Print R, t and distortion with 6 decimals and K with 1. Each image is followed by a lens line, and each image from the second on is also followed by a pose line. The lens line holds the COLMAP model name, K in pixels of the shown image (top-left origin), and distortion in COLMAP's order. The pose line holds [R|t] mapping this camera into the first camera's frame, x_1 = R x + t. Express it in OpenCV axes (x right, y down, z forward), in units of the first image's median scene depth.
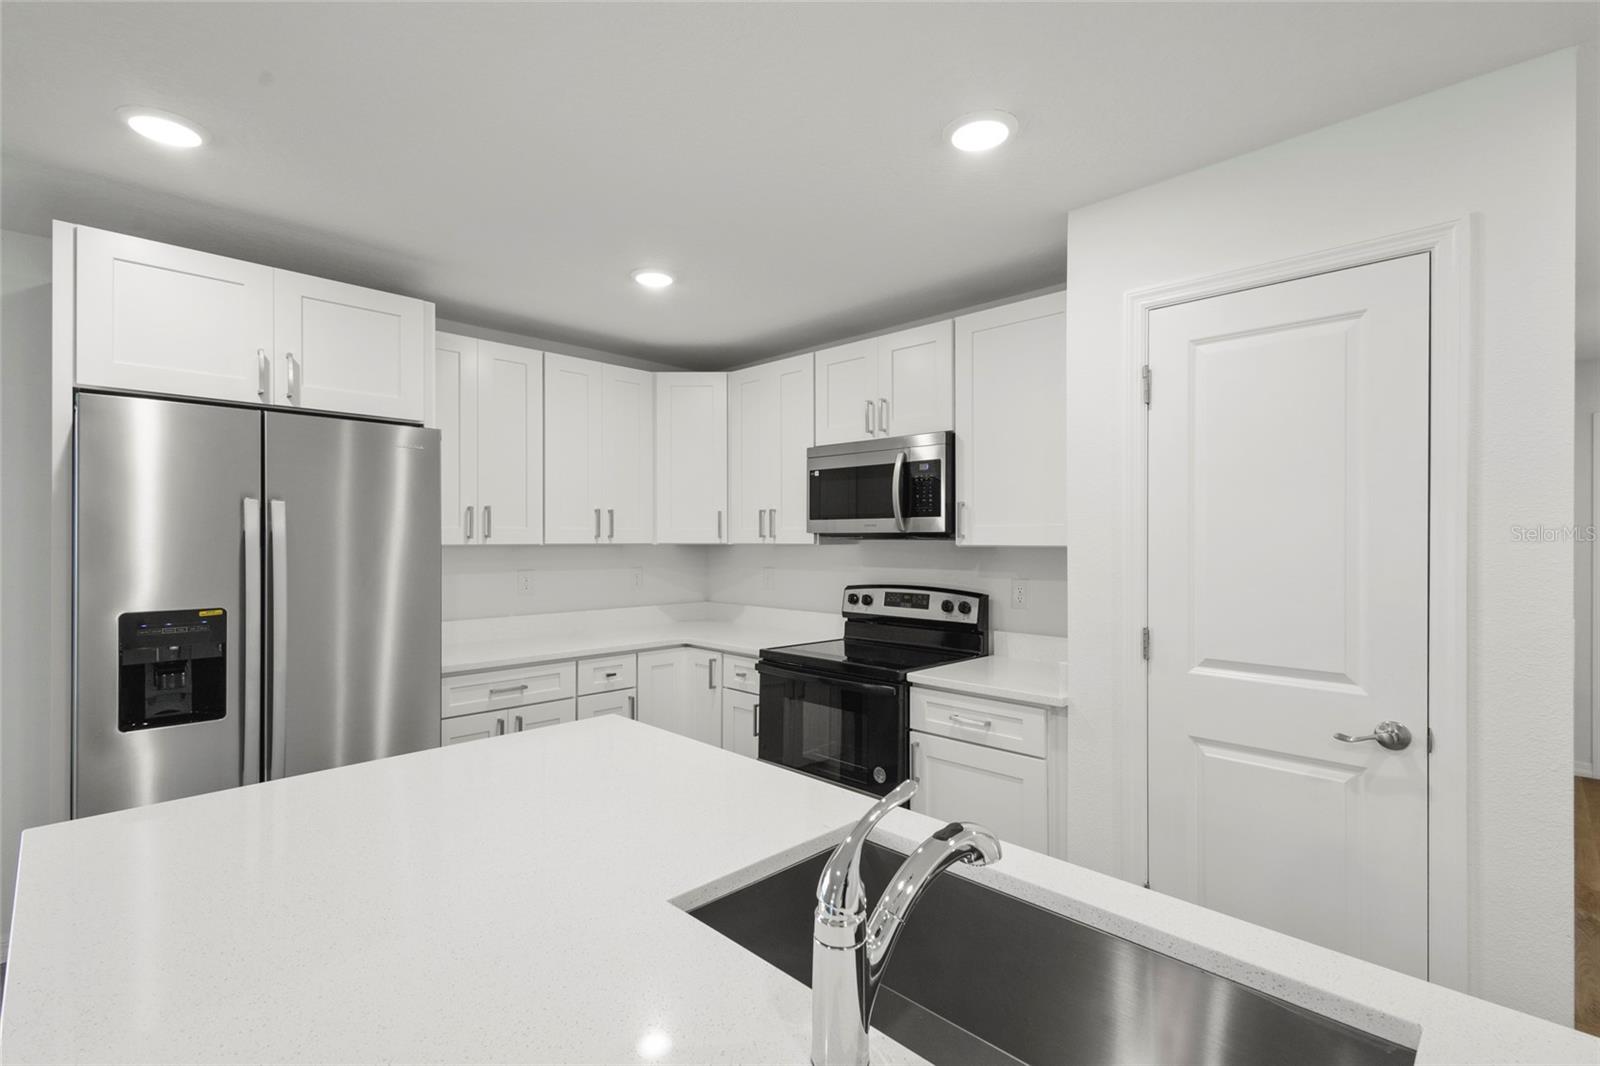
lens RADIAL K [[735.1, 0, 799.6], [0, 735.1, 536.3], [0, 0, 1]] dist [0.013753, -0.003279]
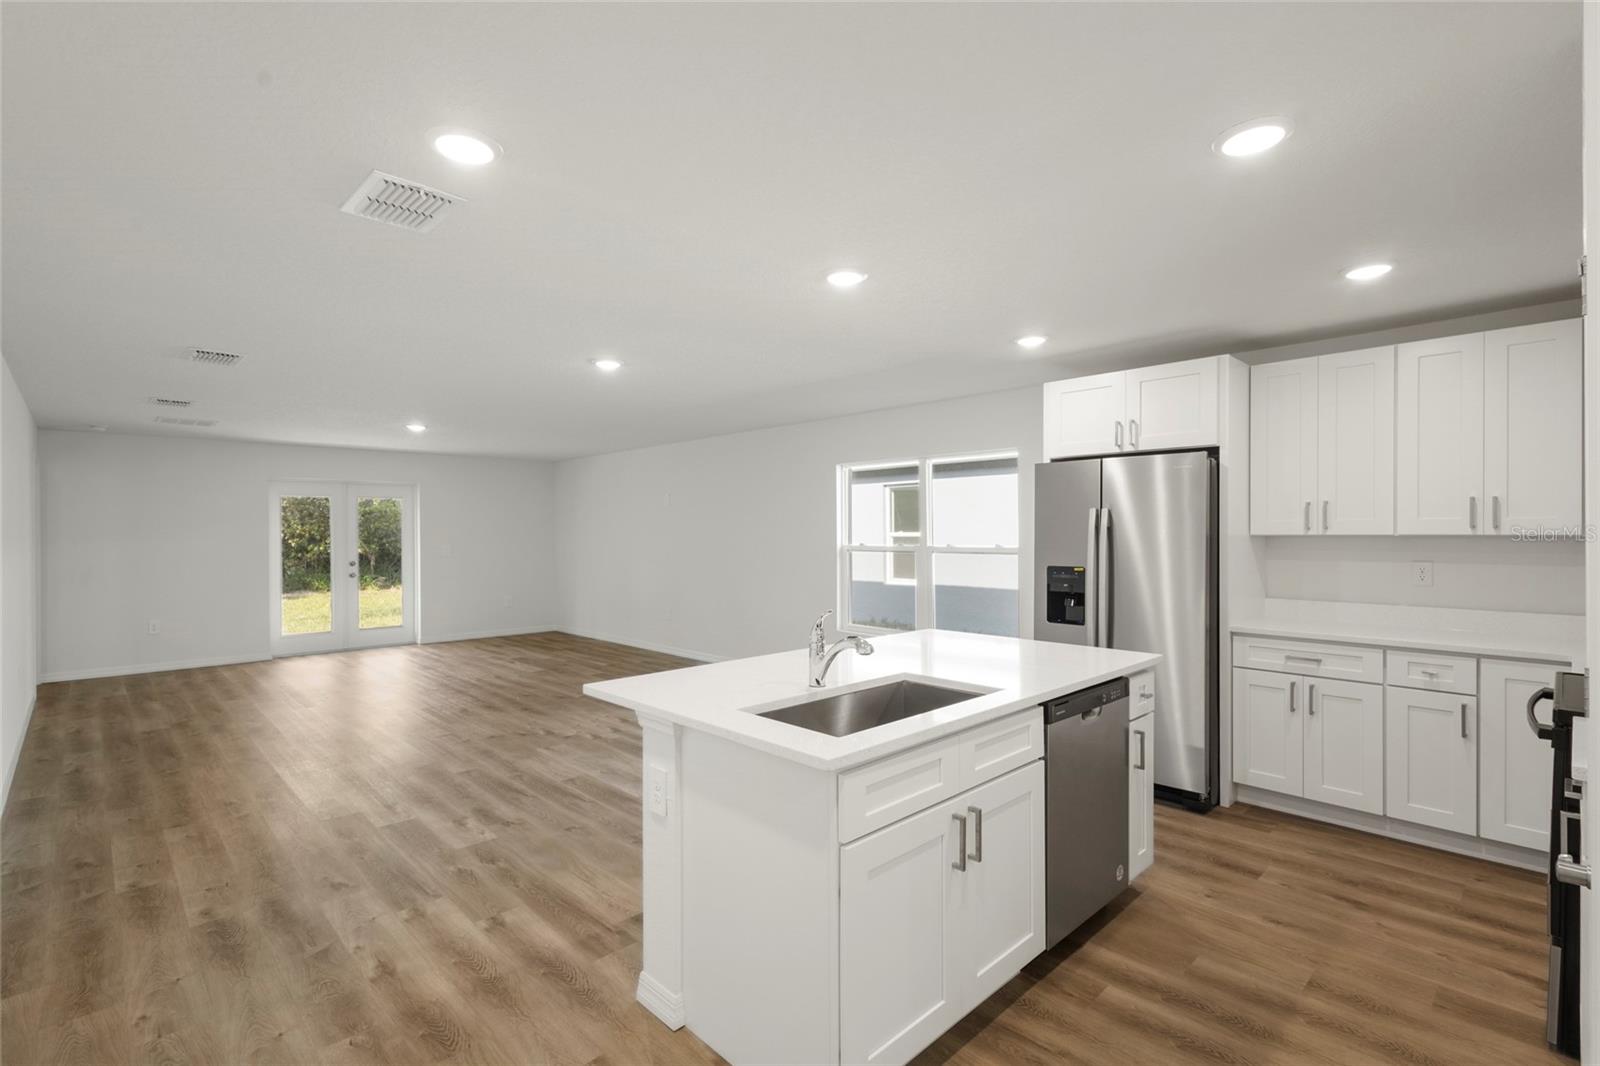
lens RADIAL K [[735.1, 0, 798.8], [0, 735.1, 534.3], [0, 0, 1]] dist [0.013753, -0.003279]
pose [[-0.027911, 0.003241, -0.999605, 0.764463], [0.004384, 0.999986, 0.003120, 0.003012], [0.999601, -0.004295, -0.027924, 0.227257]]
